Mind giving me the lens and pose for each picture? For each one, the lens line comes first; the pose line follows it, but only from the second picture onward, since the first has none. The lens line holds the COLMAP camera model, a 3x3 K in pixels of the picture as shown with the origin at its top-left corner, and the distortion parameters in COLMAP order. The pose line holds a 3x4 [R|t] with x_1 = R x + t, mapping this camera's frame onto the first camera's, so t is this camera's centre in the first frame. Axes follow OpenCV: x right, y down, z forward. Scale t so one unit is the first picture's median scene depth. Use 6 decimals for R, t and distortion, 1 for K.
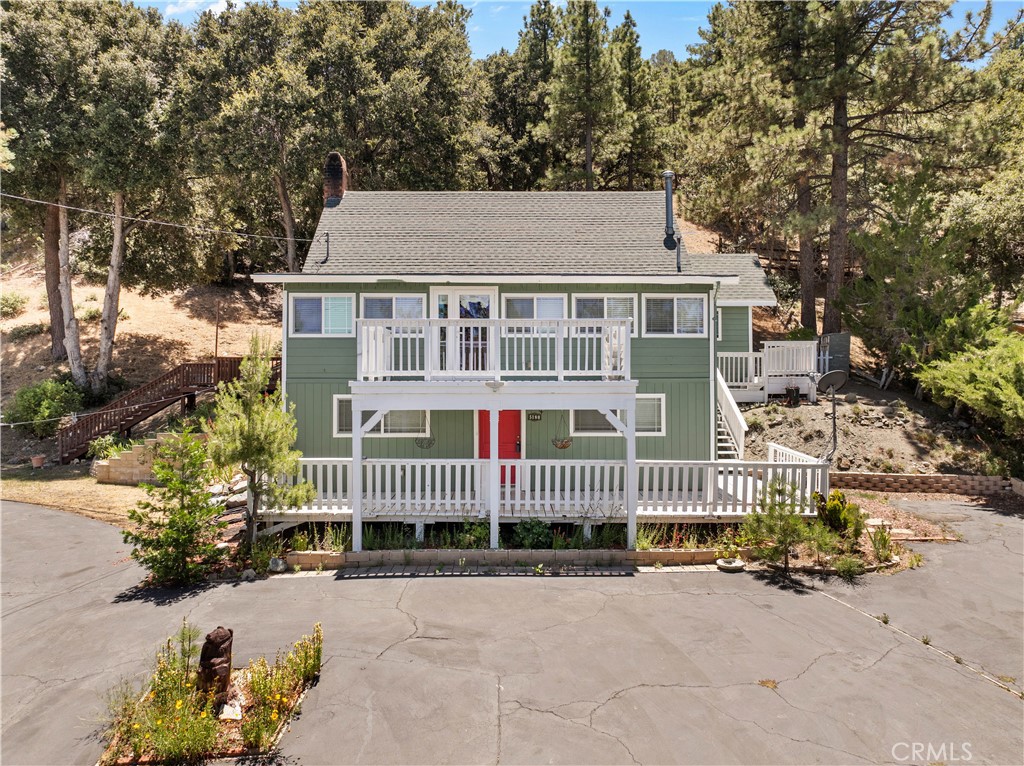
lens RADIAL K [[708.7, 0, 525.9], [0, 708.7, 380.1], [0, 0, 1]] dist [-0.030287, 0.002046]
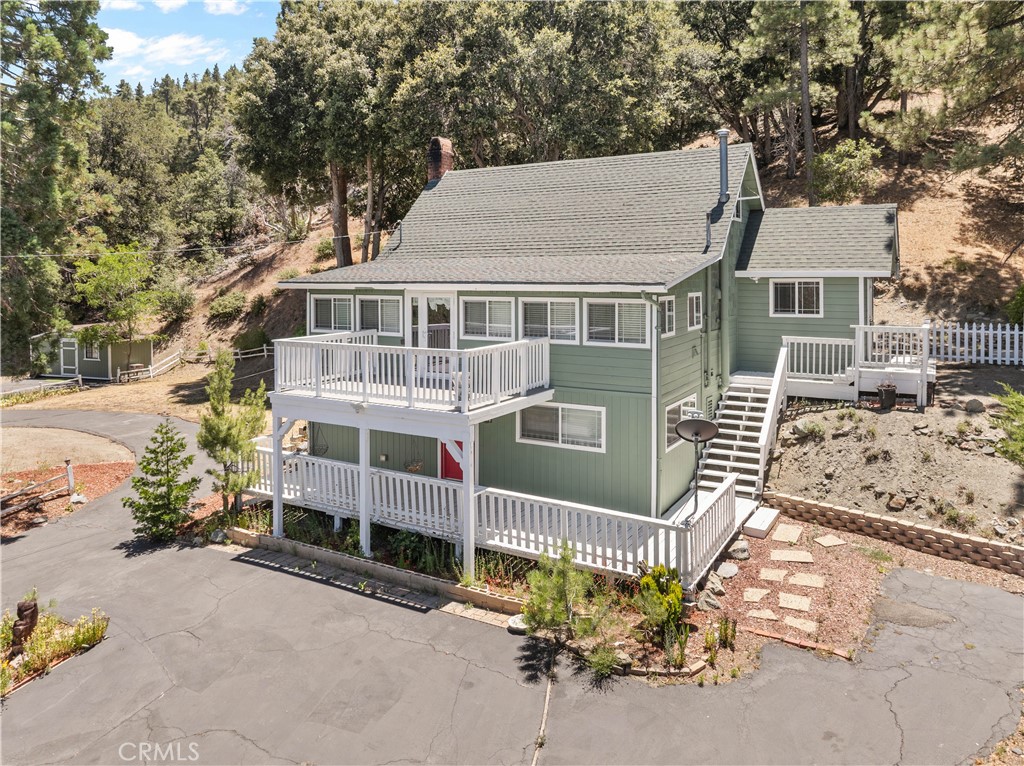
lens RADIAL K [[736.1, 0, 514.2], [0, 736.1, 282.5], [0, 0, 1]] dist [-0.031751, 0.005026]
pose [[0.855328, 0.000413, -0.518087, 0.768119], [0.005615, 0.999934, 0.010067, -0.199750], [0.518057, -0.011520, 0.855269, 0.159654]]
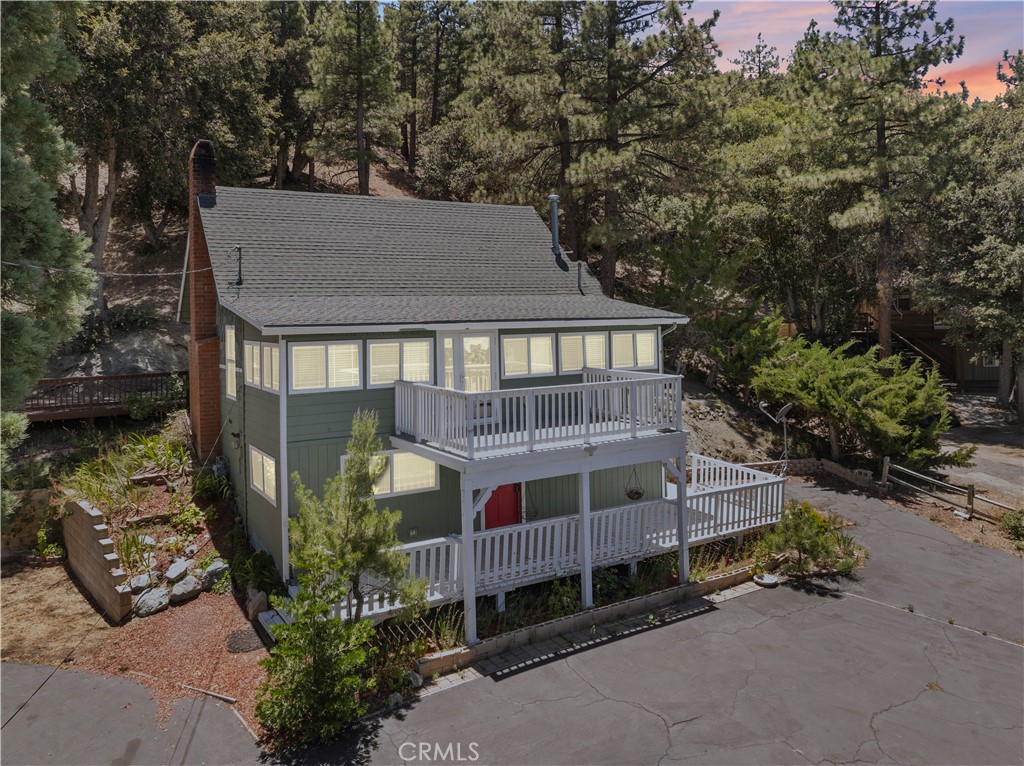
lens RADIAL K [[736.1, 0, 514.2], [0, 736.1, 282.5], [0, 0, 1]] dist [-0.031751, 0.005026]
pose [[0.863967, 0.008226, 0.503481, -0.705974], [0.013810, 0.999103, -0.040020, -0.202298], [-0.503359, 0.041529, 0.863079, 0.108779]]
